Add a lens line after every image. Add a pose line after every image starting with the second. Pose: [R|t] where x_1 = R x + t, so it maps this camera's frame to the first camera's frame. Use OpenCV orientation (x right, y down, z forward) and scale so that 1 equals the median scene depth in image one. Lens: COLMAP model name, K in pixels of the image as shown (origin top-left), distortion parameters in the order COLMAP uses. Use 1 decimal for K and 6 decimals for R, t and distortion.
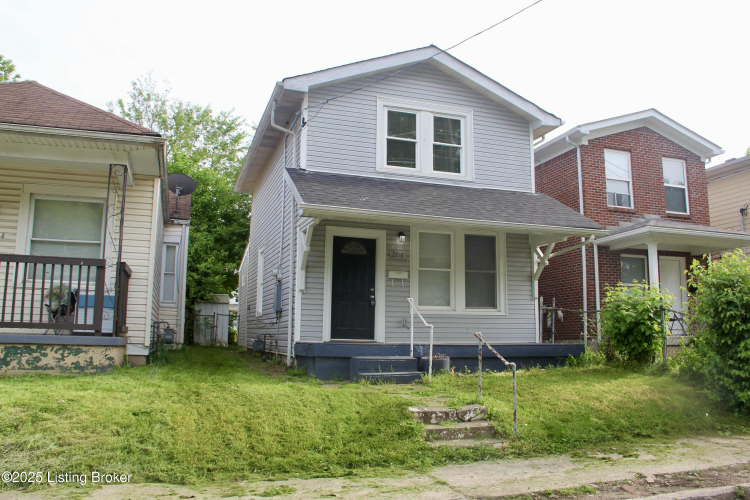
lens RADIAL K [[614.5, 0, 376.0], [0, 614.5, 242.2], [0, 0, 1]] dist [-0.191368, 0.165954]
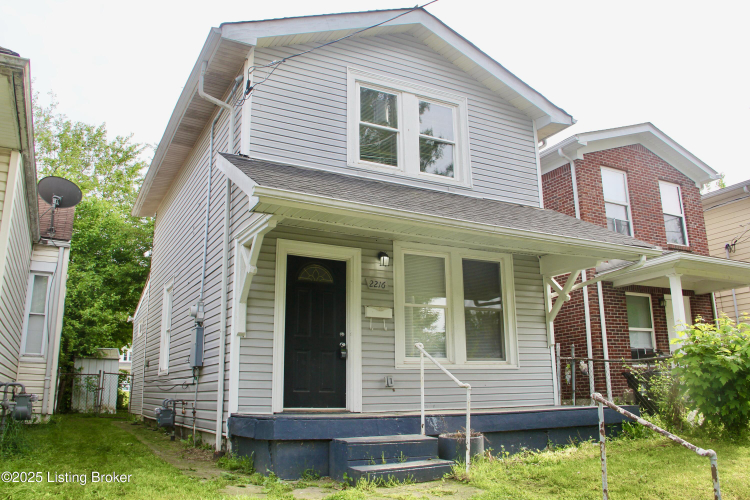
lens RADIAL K [[614.5, 0, 376.0], [0, 614.5, 242.2], [0, 0, 1]] dist [-0.191368, 0.165954]
pose [[0.985446, 0.019783, 0.168834, -0.080462], [-0.003618, 0.995420, -0.095525, 0.037747], [-0.169951, 0.093524, 0.981005, 0.294306]]
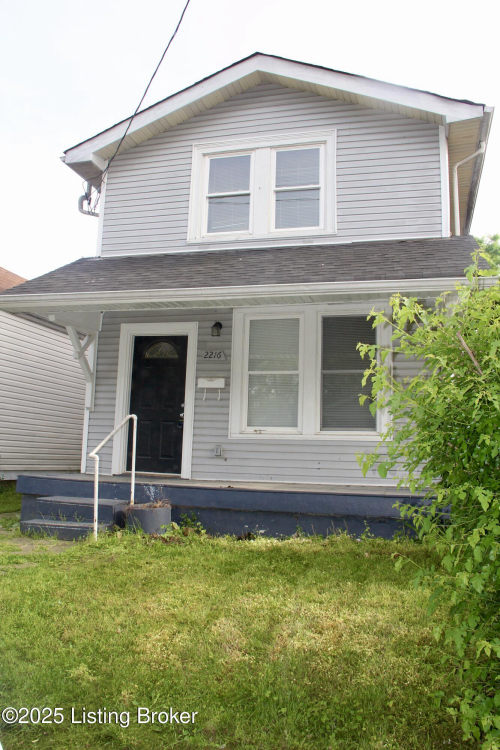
lens RADIAL K [[614.5, 0, 250.8], [0, 614.5, 371.6], [0, 0, 1]] dist [-0.191368, 0.165954]
pose [[0.836758, -0.061815, -0.544072, 0.429111], [0.063823, 0.997845, -0.015214, 0.050392], [0.543840, -0.021994, 0.838901, 0.409428]]
